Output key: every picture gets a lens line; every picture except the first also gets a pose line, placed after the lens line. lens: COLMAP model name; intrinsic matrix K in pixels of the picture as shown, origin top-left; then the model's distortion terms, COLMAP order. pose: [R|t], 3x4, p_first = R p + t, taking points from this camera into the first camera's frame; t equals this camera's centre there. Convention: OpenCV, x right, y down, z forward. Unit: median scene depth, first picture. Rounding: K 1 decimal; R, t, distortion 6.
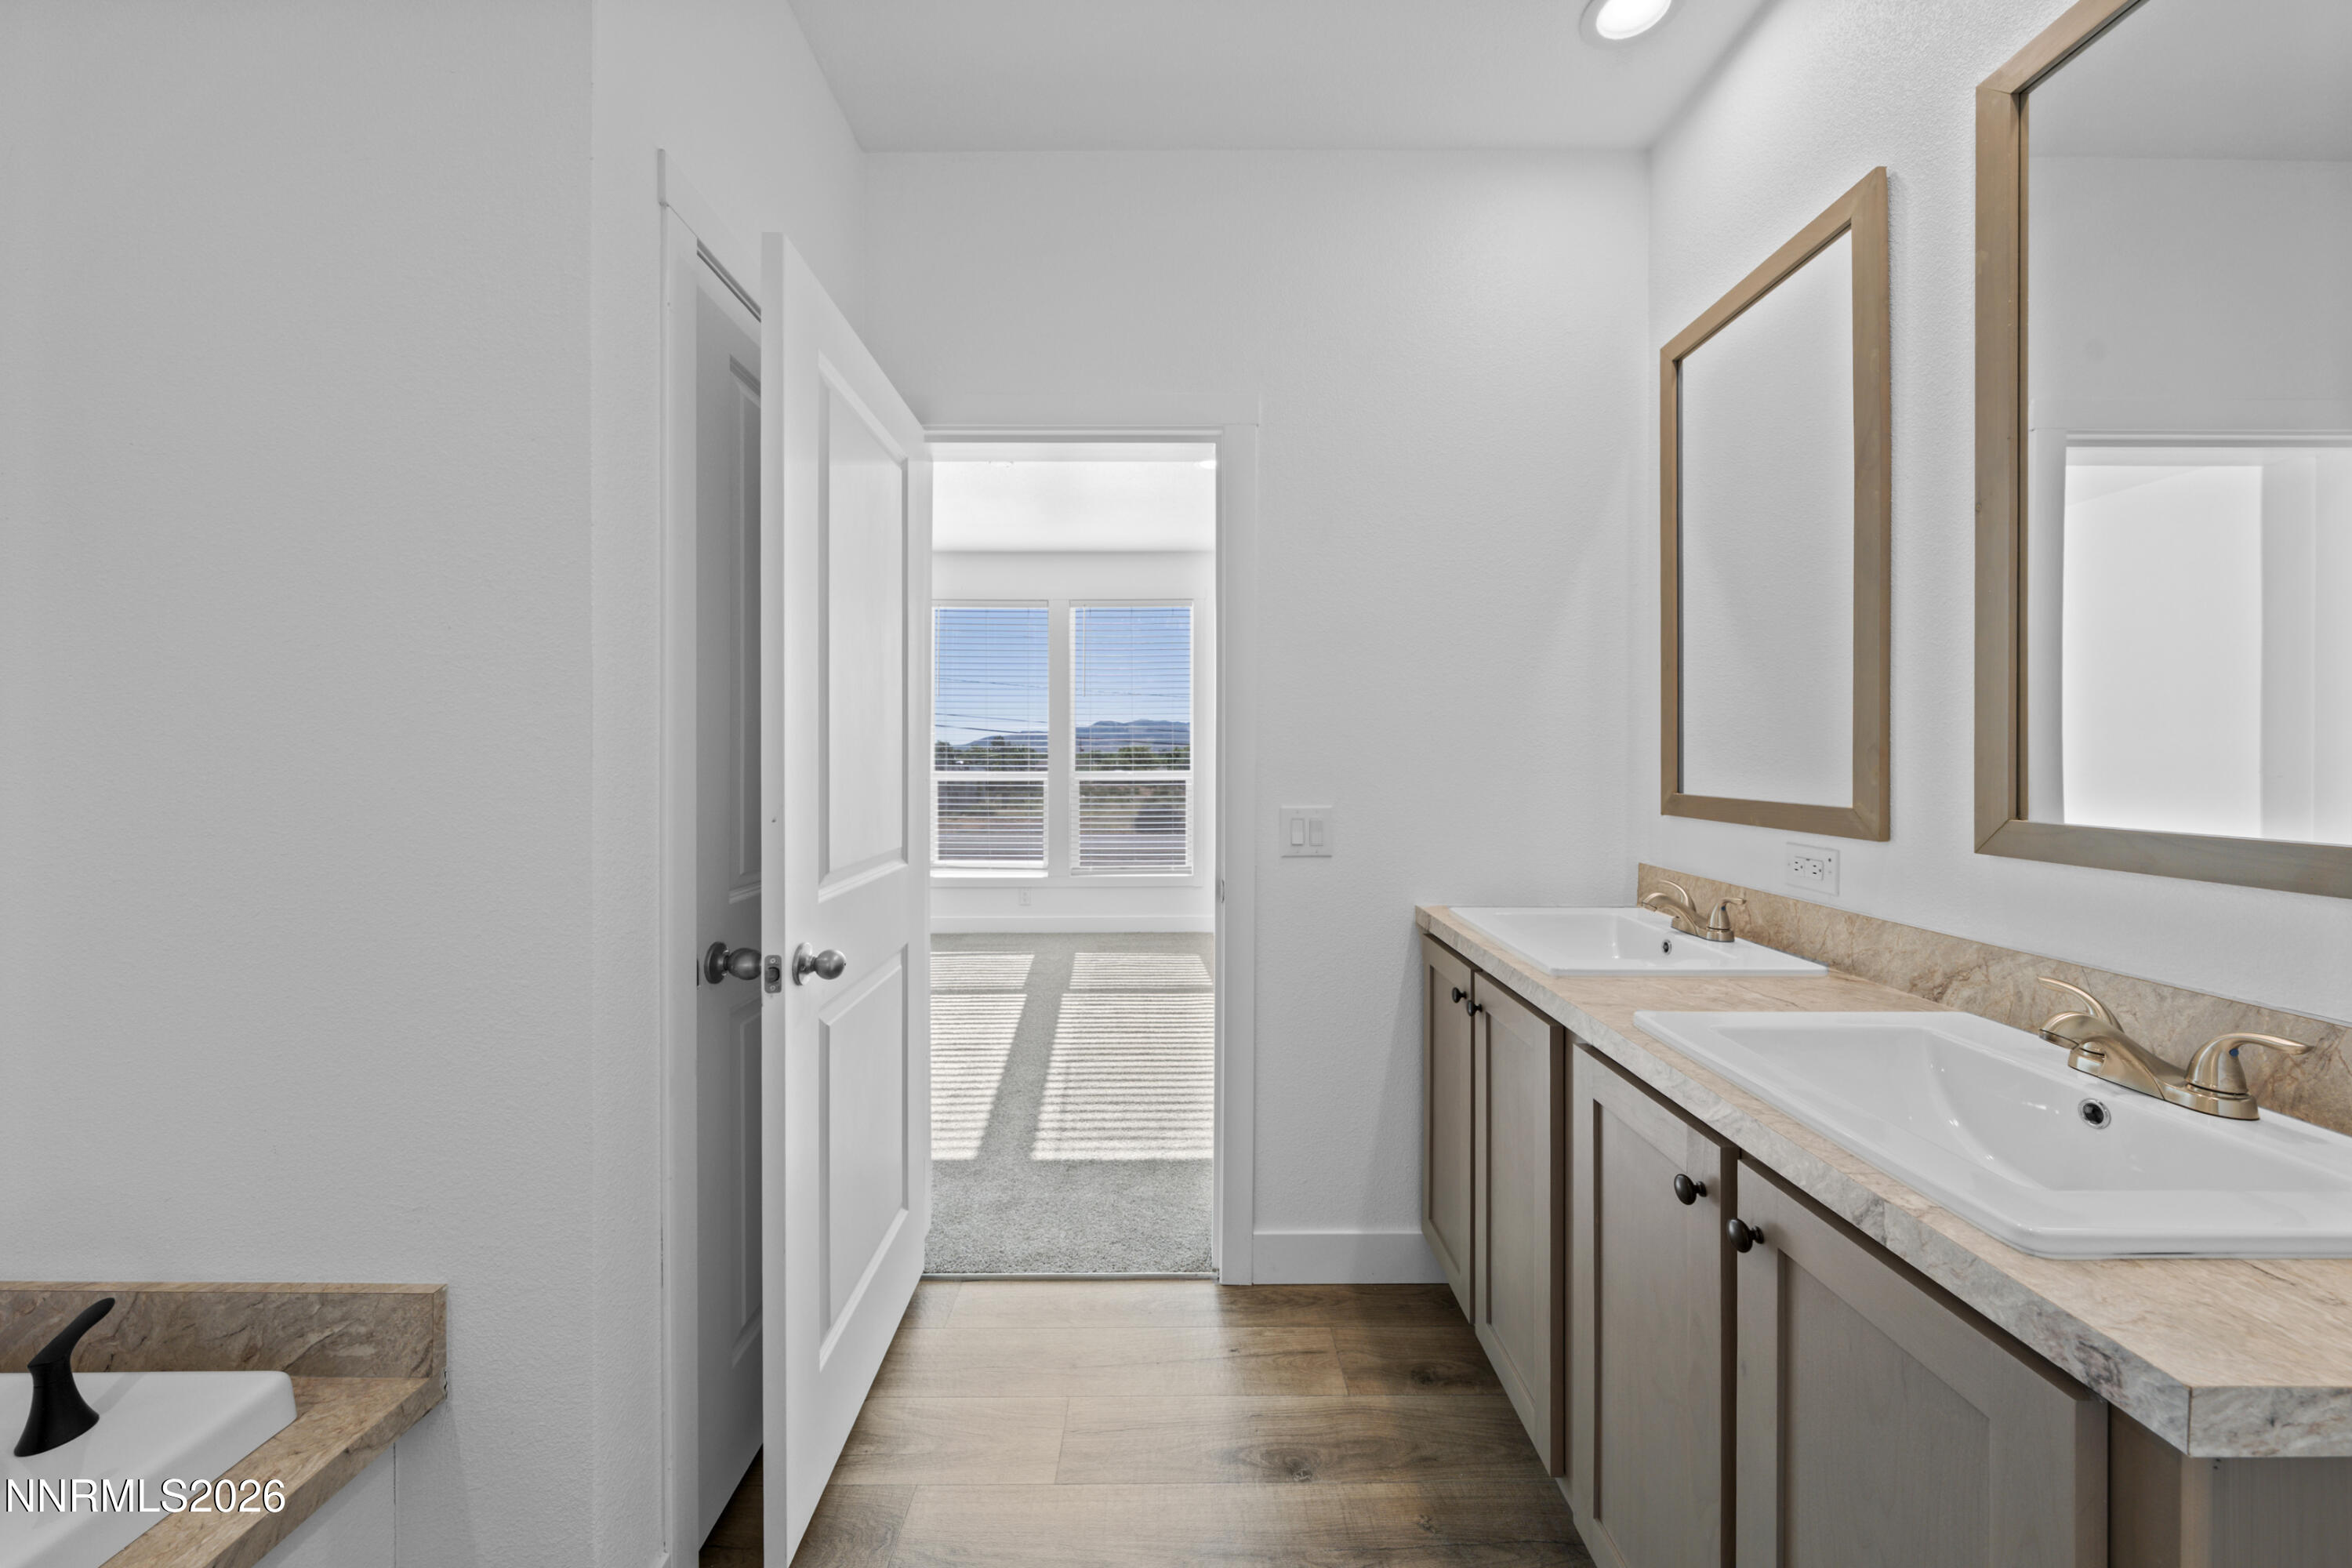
lens RADIAL K [[821.7, 0, 1195.4], [0, 821.7, 762.4], [0, 0, 1]] dist [0.000129, -0.000038]
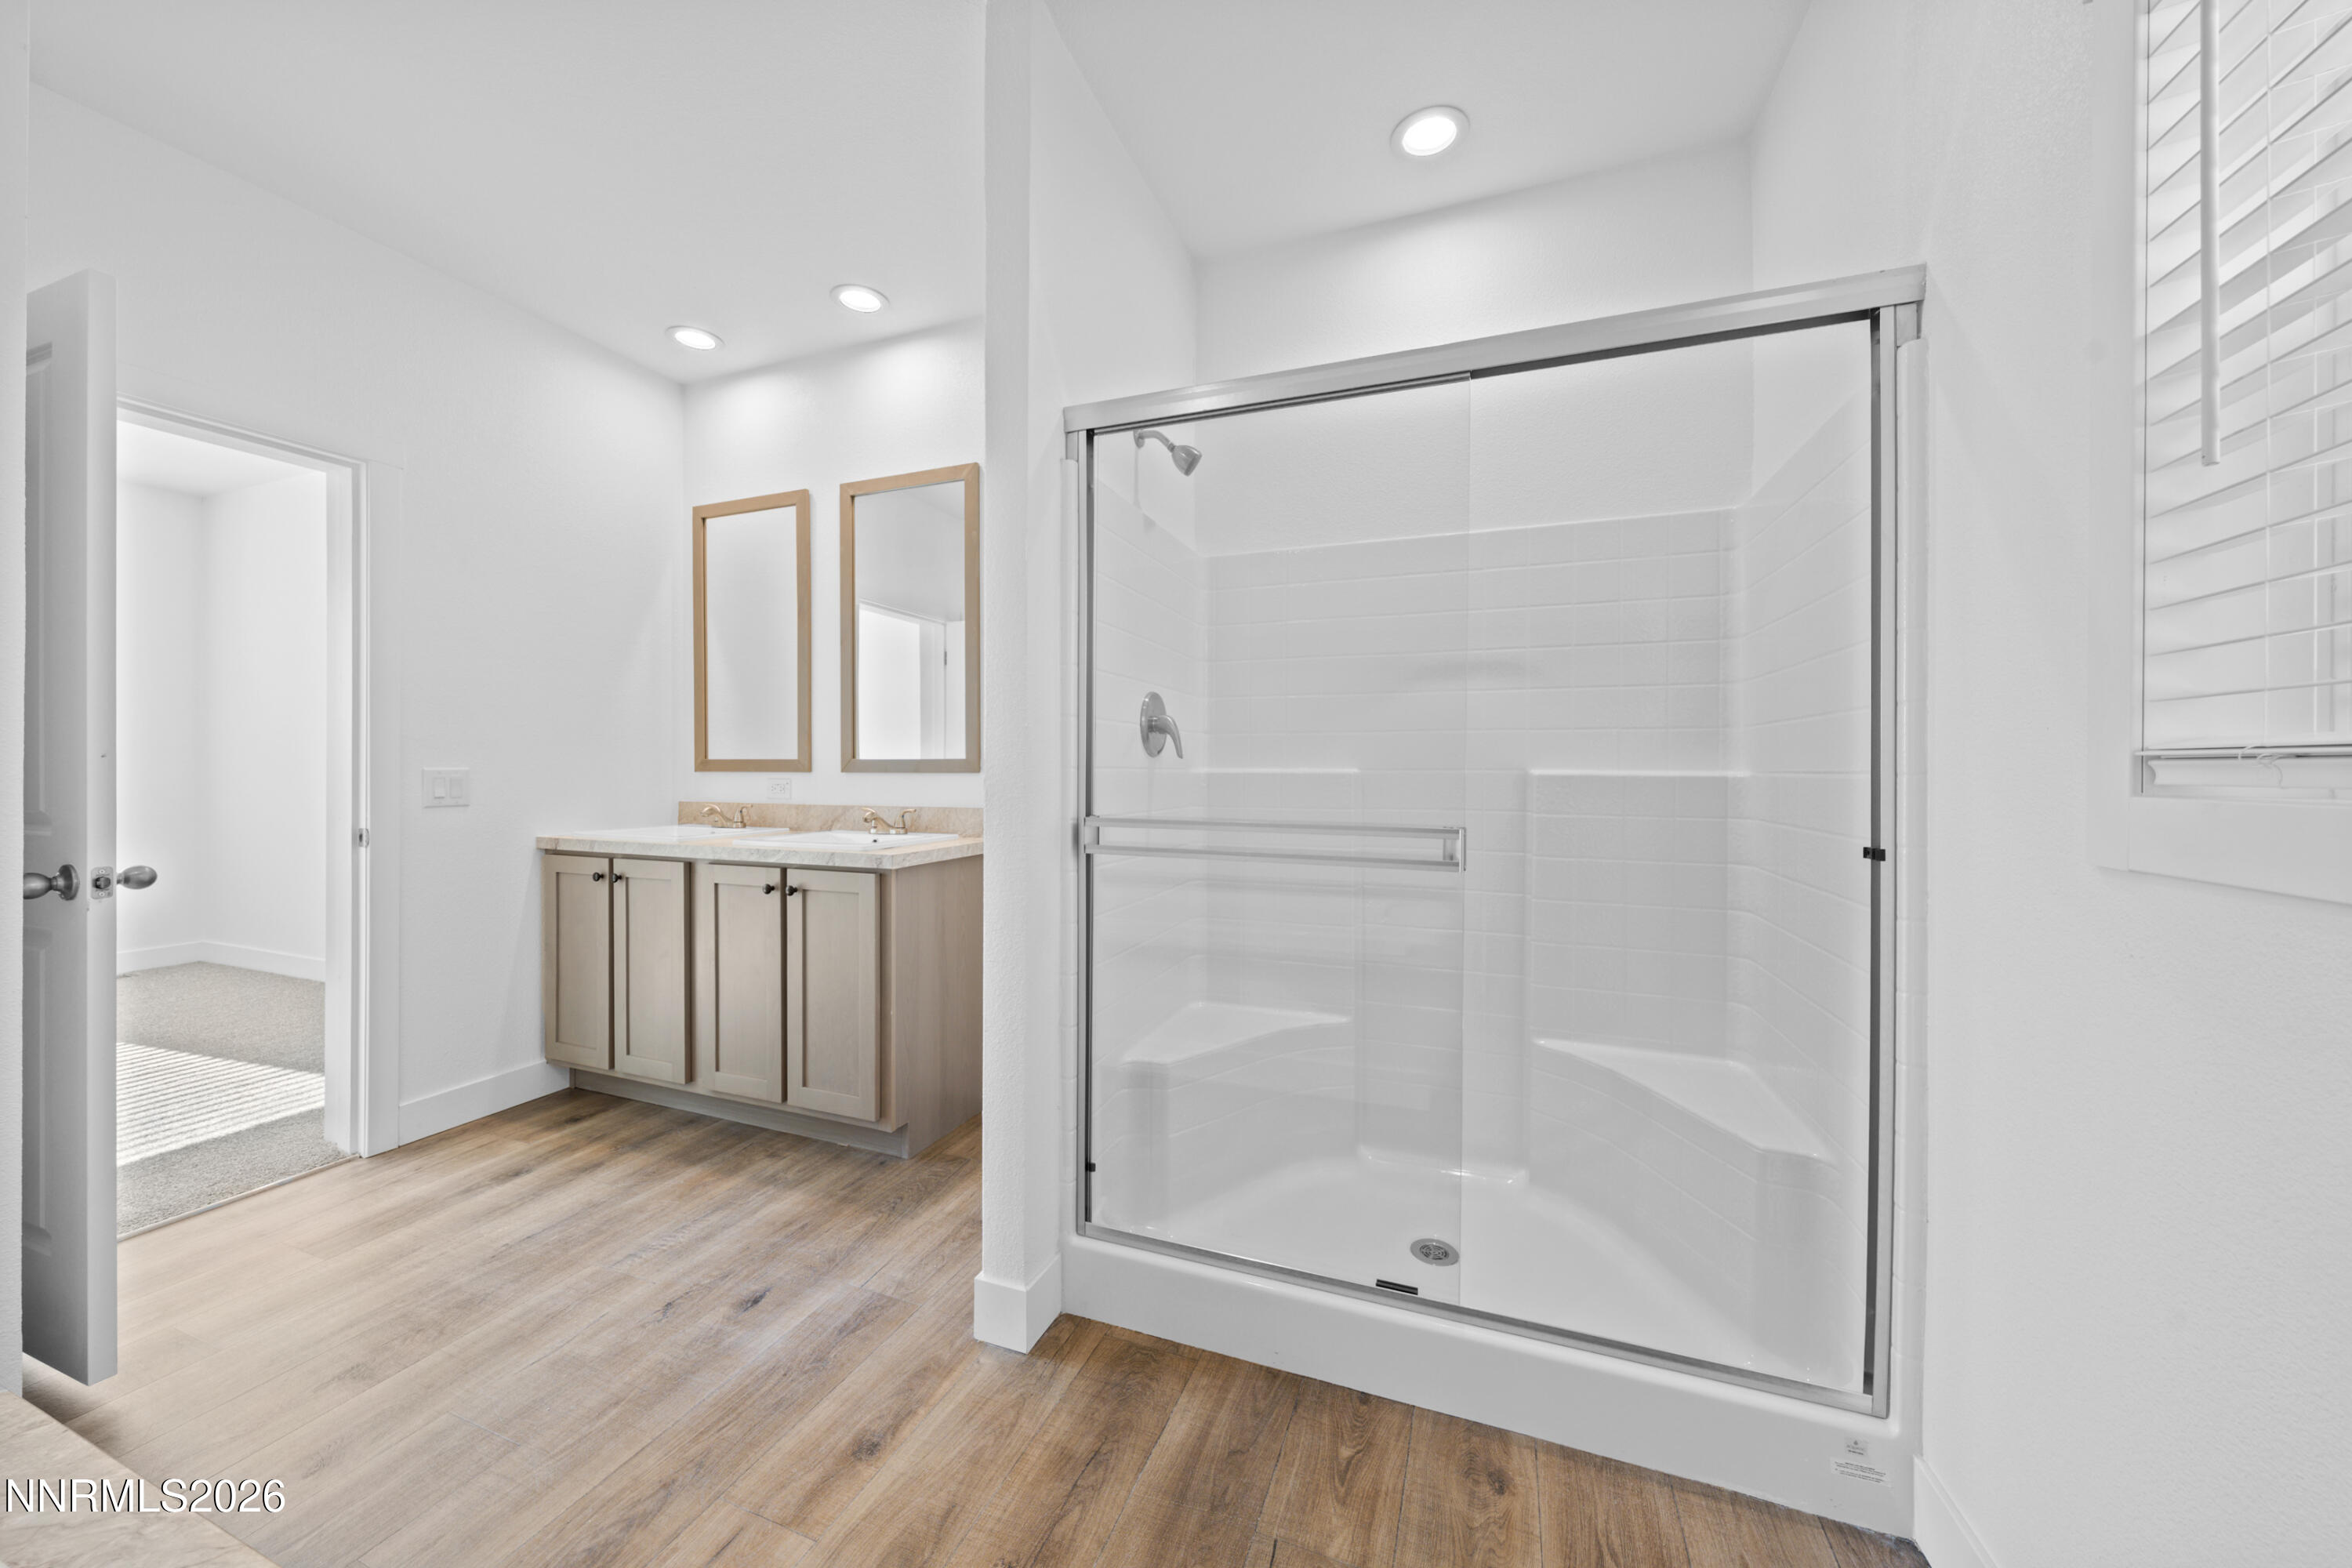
lens RADIAL K [[821.7, 0, 1169.8], [0, 821.7, 764.1], [0, 0, 1]] dist [0.000129, -0.000038]
pose [[0.372707, 0.002373, 0.927946, -0.906354], [0.008669, 0.999944, -0.006039, 0.089143], [-0.927909, 0.010296, 0.372665, -0.789908]]
